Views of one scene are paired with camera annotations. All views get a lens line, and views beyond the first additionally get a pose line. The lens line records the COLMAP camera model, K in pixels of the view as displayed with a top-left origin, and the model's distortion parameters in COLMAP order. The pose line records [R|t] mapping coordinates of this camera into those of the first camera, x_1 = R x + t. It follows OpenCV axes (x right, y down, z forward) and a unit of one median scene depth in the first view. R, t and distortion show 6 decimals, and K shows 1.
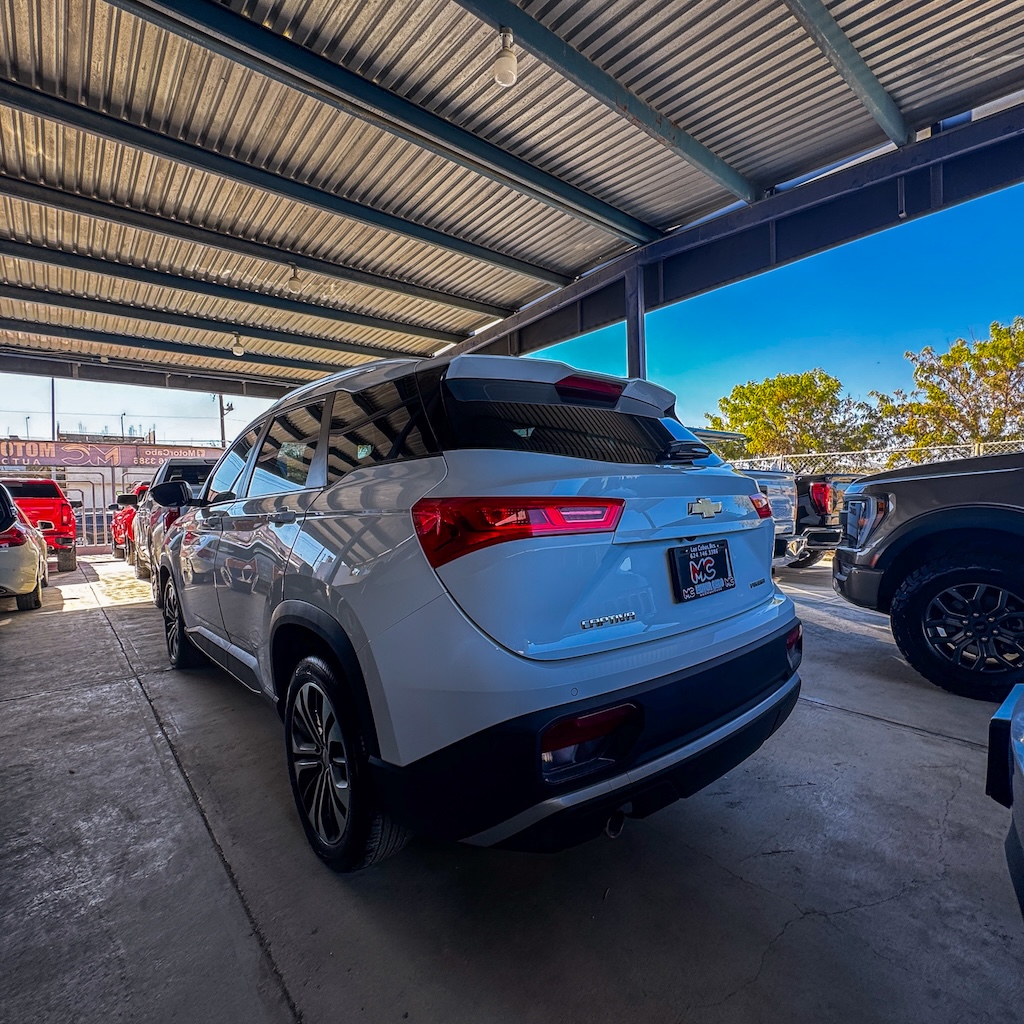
lens RADIAL K [[545.7, 0, 512.9], [0, 545.7, 535.6], [0, 0, 1]] dist [0.001096, 0.000980]
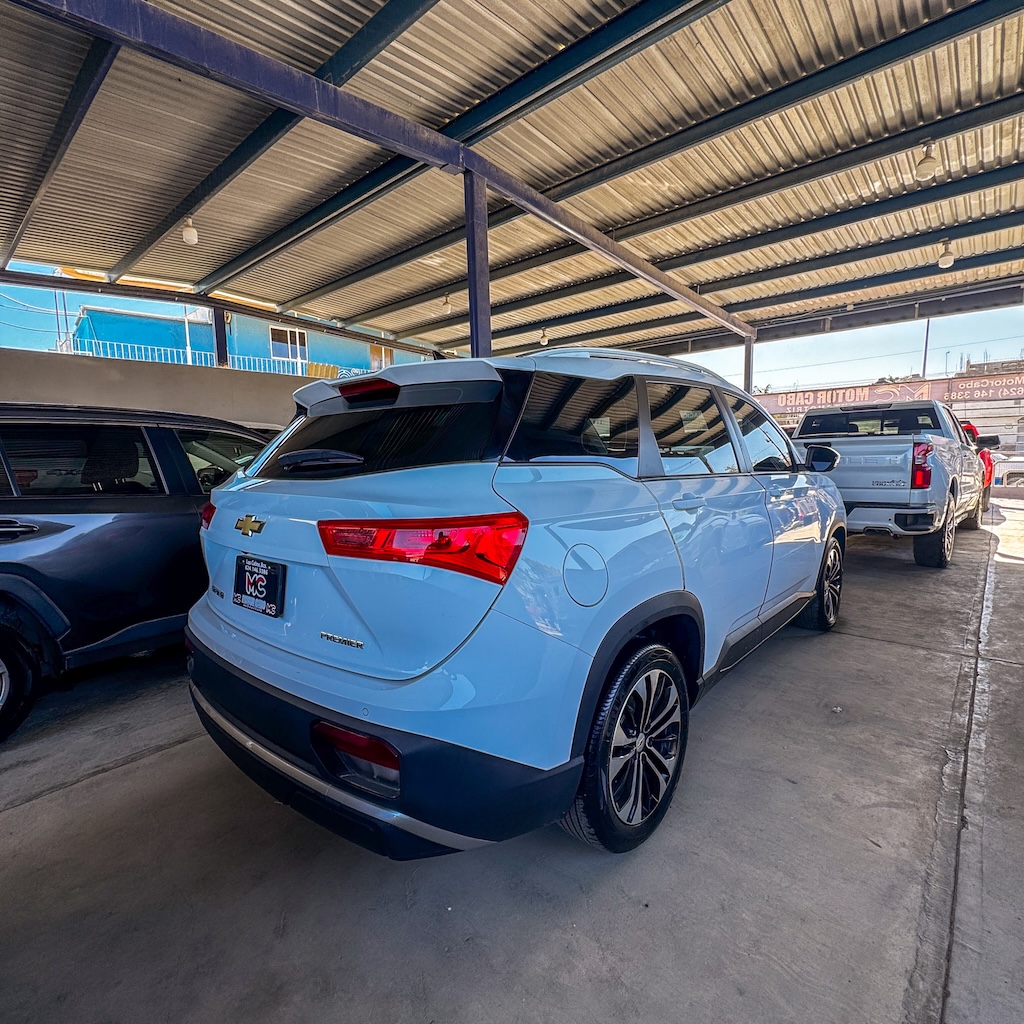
lens RADIAL K [[535.7, 0, 512.0], [0, 535.7, 512.0], [0, 0, 1]] dist [0.001731, 0.001400]
pose [[0.147223, 0.125799, -0.981071, 0.235627], [-0.045886, 0.991680, 0.120273, -0.031692], [0.988038, 0.027310, 0.151771, 0.243383]]
